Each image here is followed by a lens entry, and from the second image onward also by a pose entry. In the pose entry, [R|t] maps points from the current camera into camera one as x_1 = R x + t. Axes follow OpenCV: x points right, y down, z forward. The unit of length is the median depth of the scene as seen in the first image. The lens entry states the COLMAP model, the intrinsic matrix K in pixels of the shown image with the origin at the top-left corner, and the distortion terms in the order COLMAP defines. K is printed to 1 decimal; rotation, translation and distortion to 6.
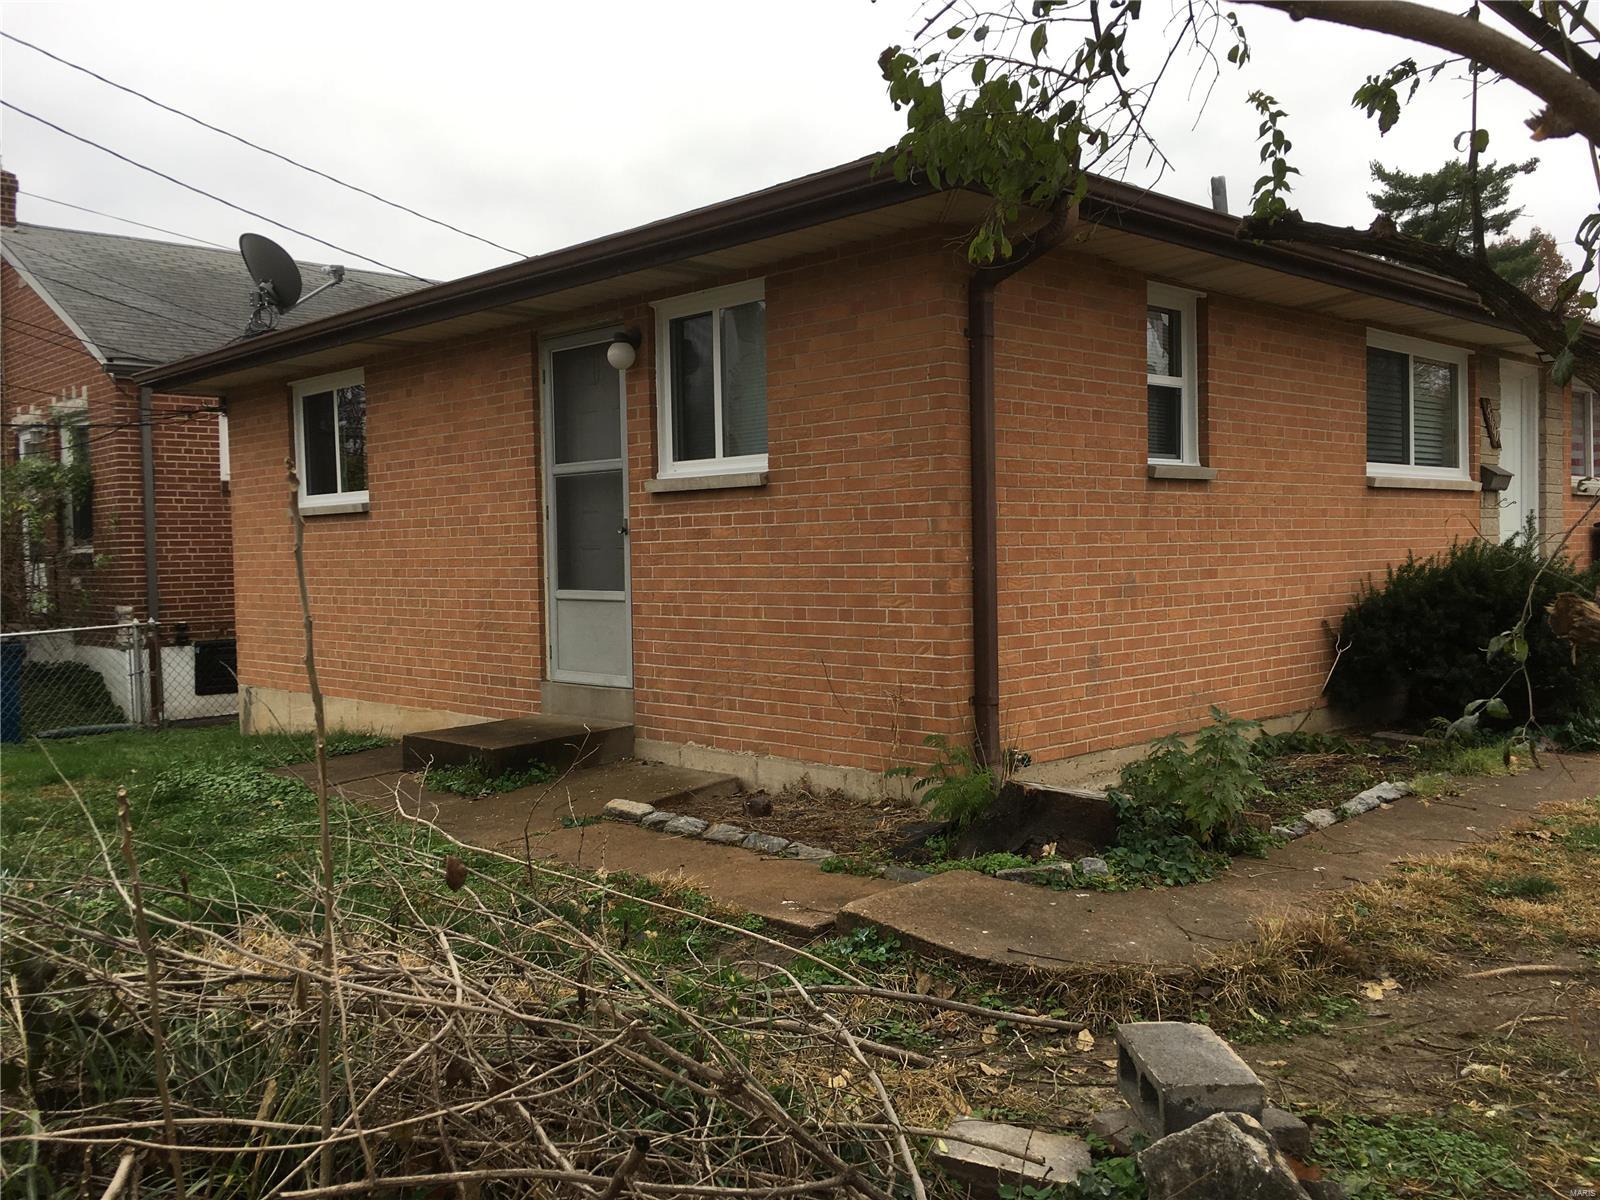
lens RADIAL K [[1362.4, 0, 802.5], [0, 1362.4, 587.0], [0, 0, 1]] dist [0.059446, -0.082329]
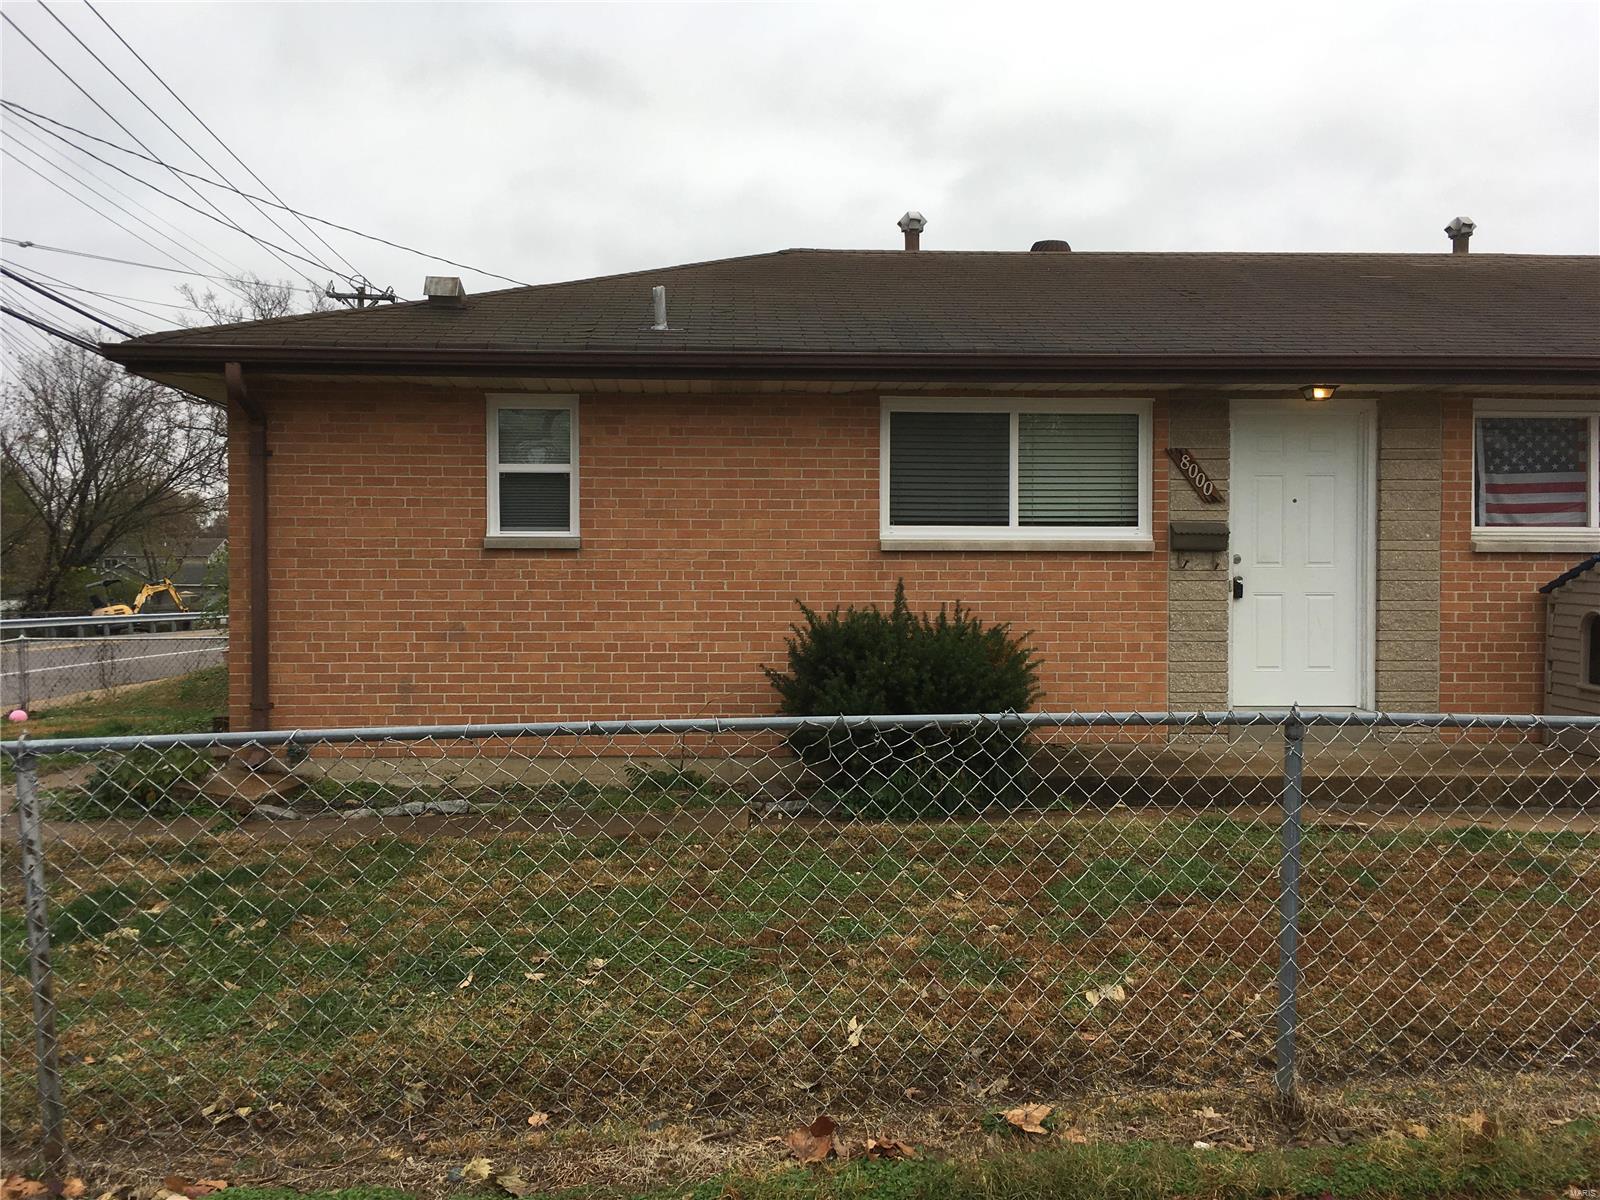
lens RADIAL K [[1367.8, 0, 801.9], [0, 1367.8, 605.8], [0, 0, 1]] dist [0.032427, -0.003351]
pose [[0.753513, 0.018983, -0.657158, 1.322626], [-0.034844, 0.999331, -0.011086, -0.022911], [0.656509, 0.031251, 0.753671, 0.241276]]
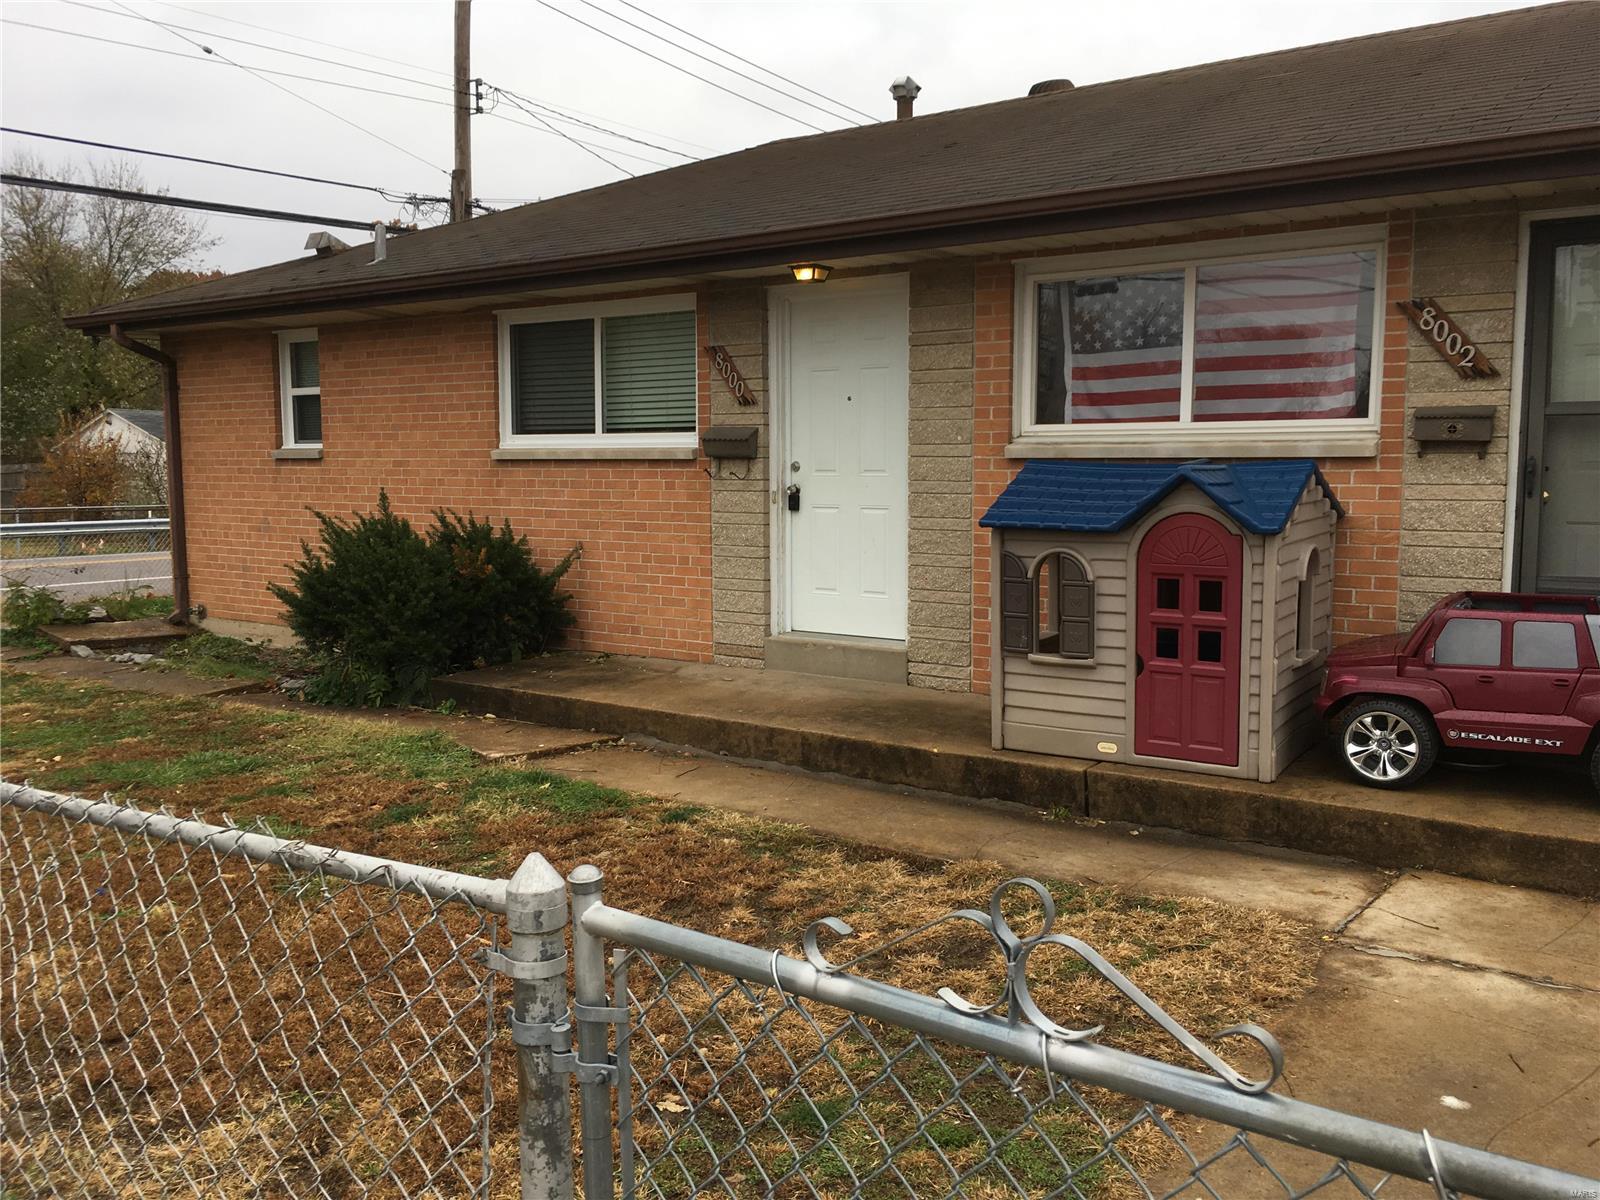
lens RADIAL K [[1362.4, 0, 807.1], [0, 1362.4, 602.2], [0, 0, 1]] dist [0.059446, -0.082329]
pose [[0.178117, 0.110311, -0.977807, 1.941755], [-0.039572, 0.993696, 0.104895, -0.106207], [0.983213, 0.020010, 0.181359, 1.331099]]
